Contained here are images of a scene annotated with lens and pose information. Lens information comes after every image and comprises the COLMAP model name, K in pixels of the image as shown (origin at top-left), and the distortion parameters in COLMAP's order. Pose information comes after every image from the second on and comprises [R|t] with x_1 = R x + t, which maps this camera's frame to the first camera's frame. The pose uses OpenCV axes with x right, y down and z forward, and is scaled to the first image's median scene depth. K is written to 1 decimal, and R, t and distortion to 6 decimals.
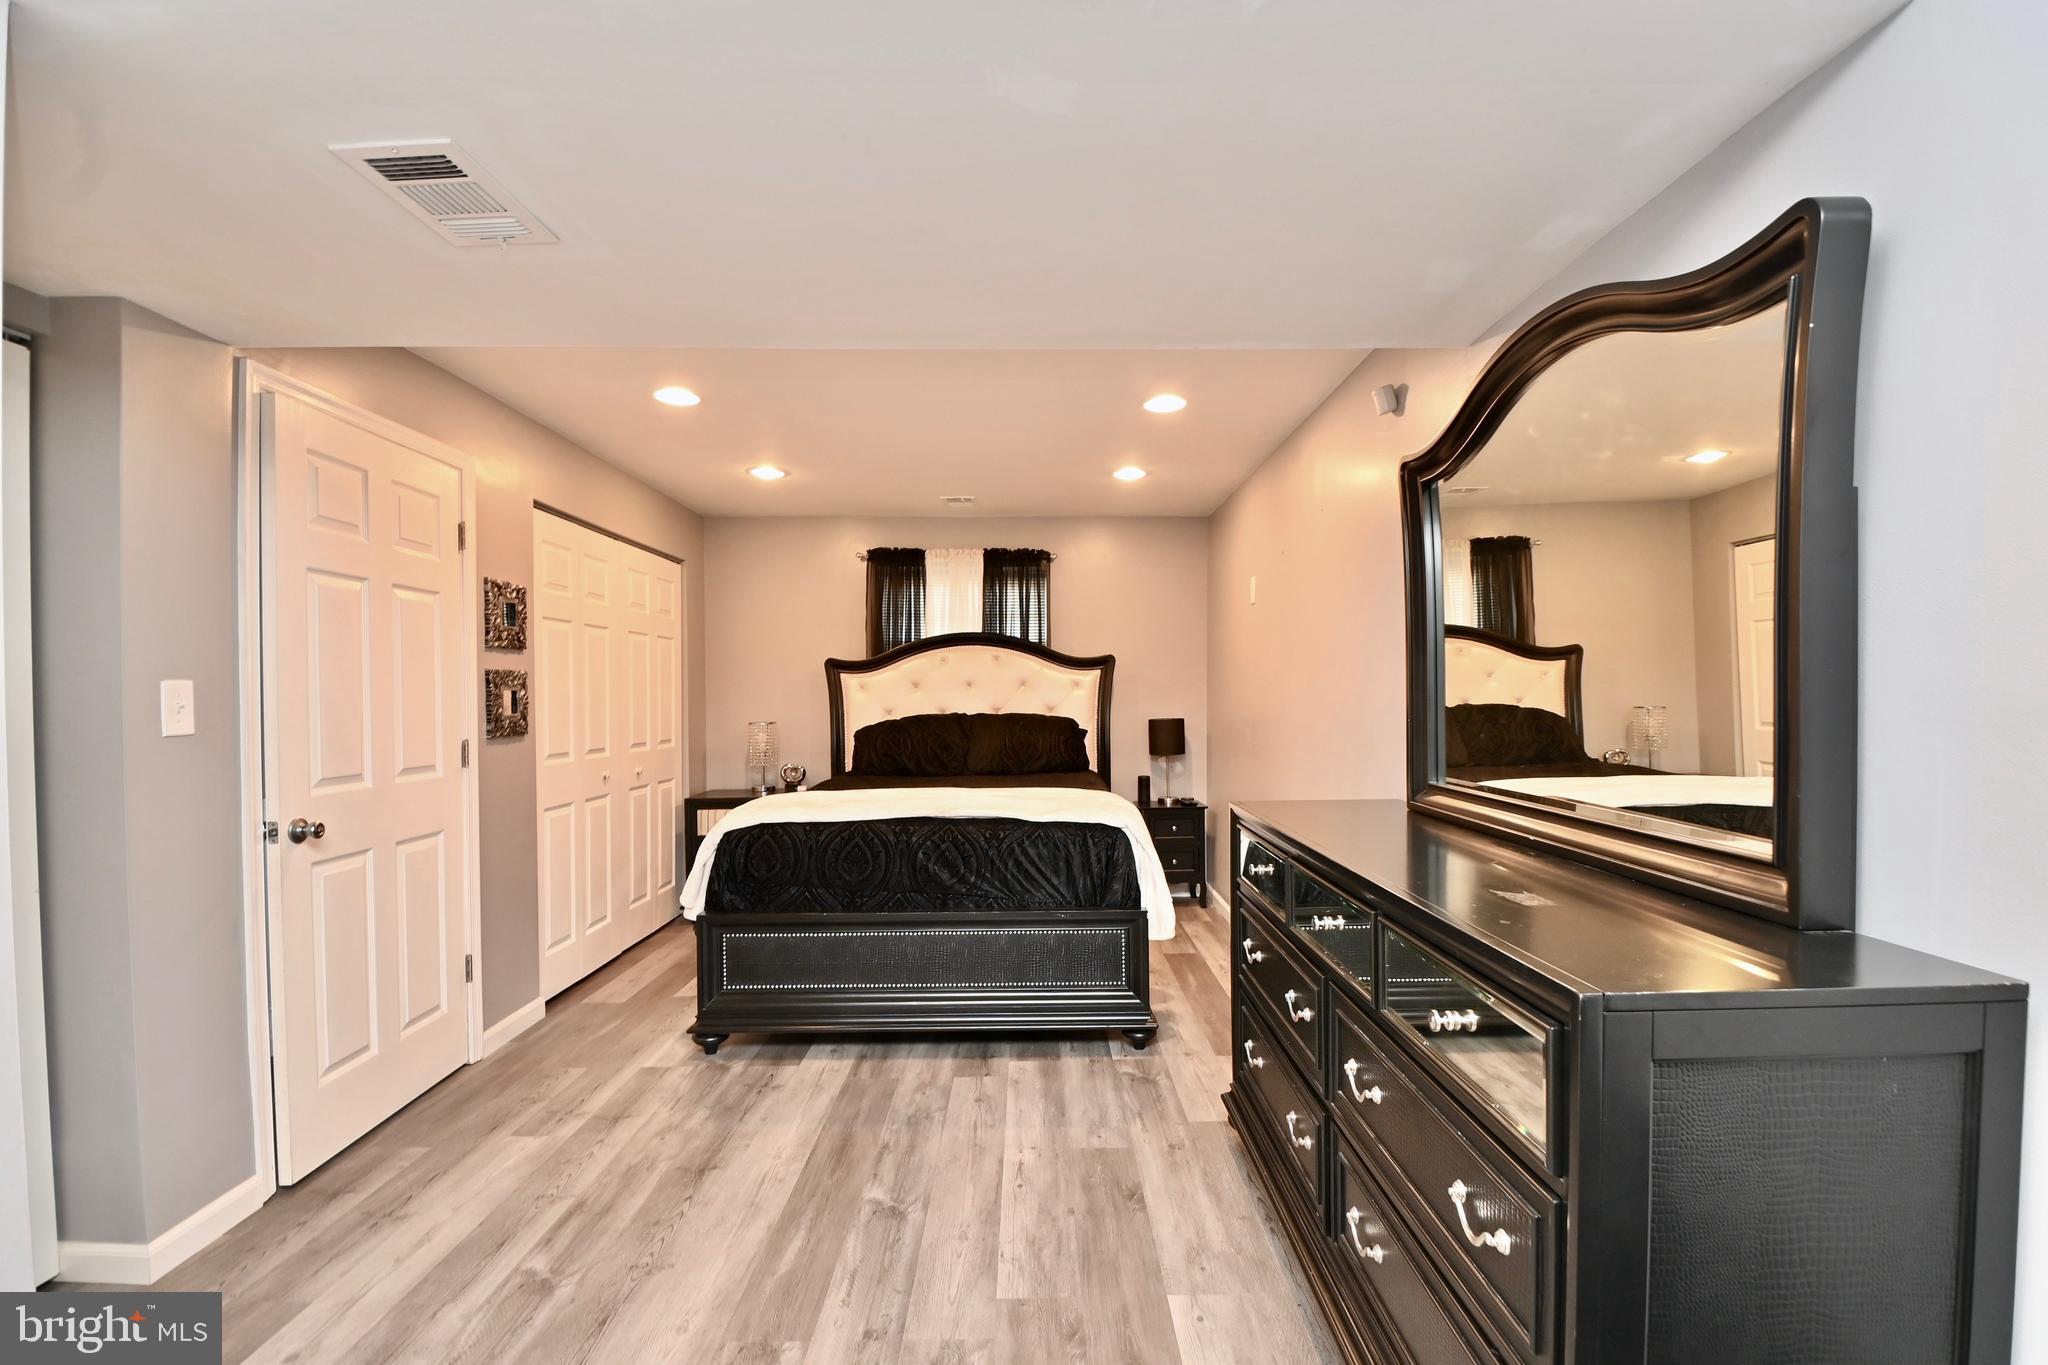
lens RADIAL K [[818.1, 0, 1020.6], [0, 818.1, 715.2], [0, 0, 1]] dist [0.014276, -0.015984]
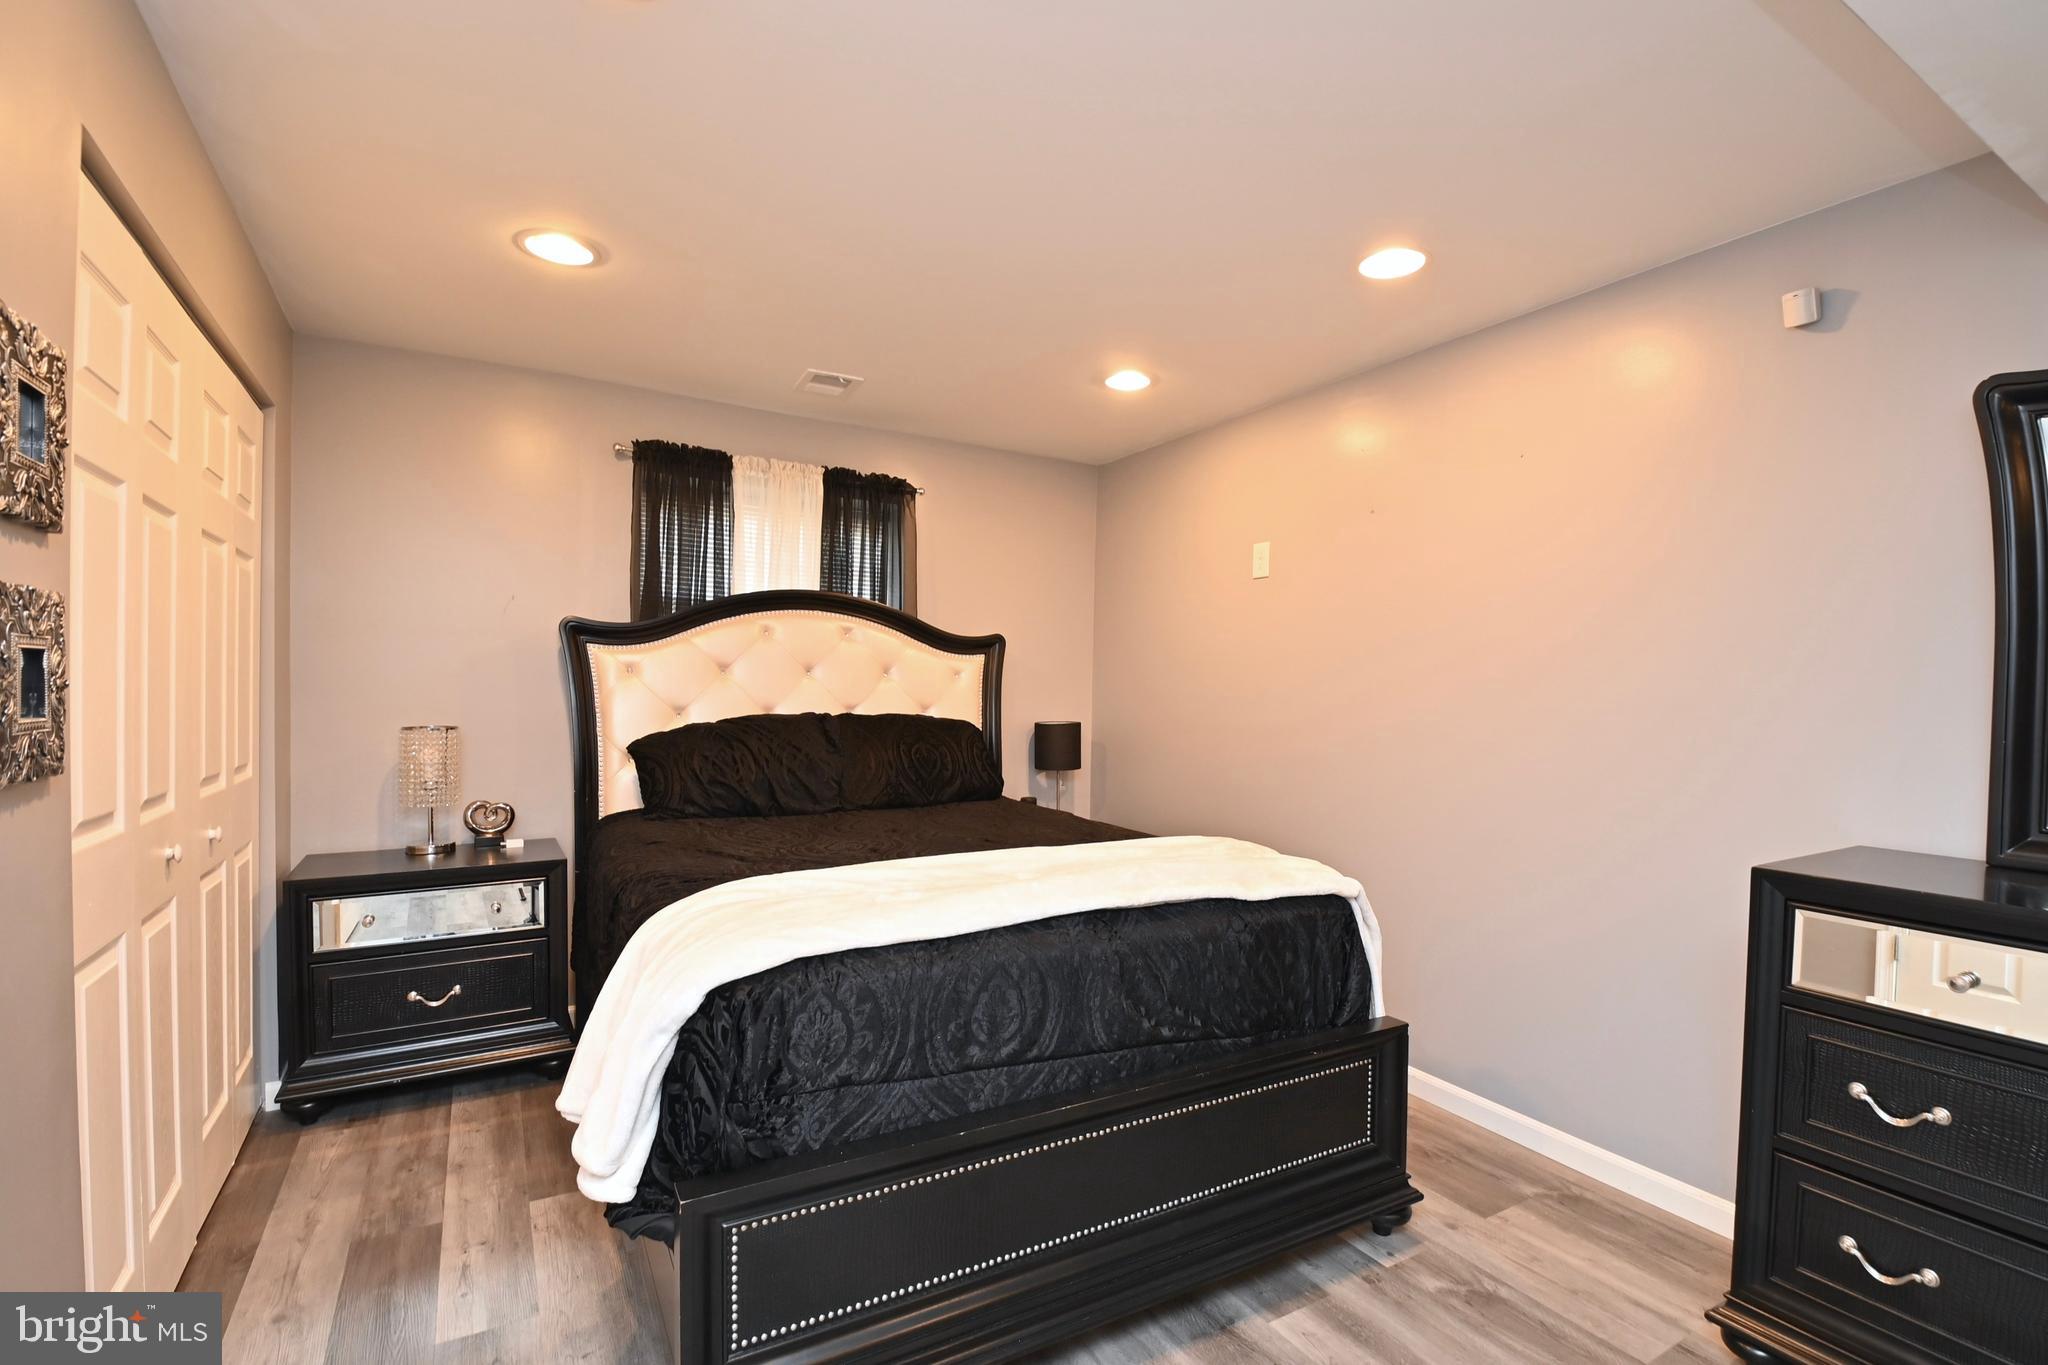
lens RADIAL K [[896.6, 0, 1041.5], [0, 896.6, 712.5], [0, 0, 1]] dist [0.016912, -0.023375]
pose [[0.877414, 0.007262, 0.479680, -0.241565], [-0.007756, 0.999969, -0.000952, -0.003778], [-0.479672, -0.002885, 0.877443, 0.273367]]
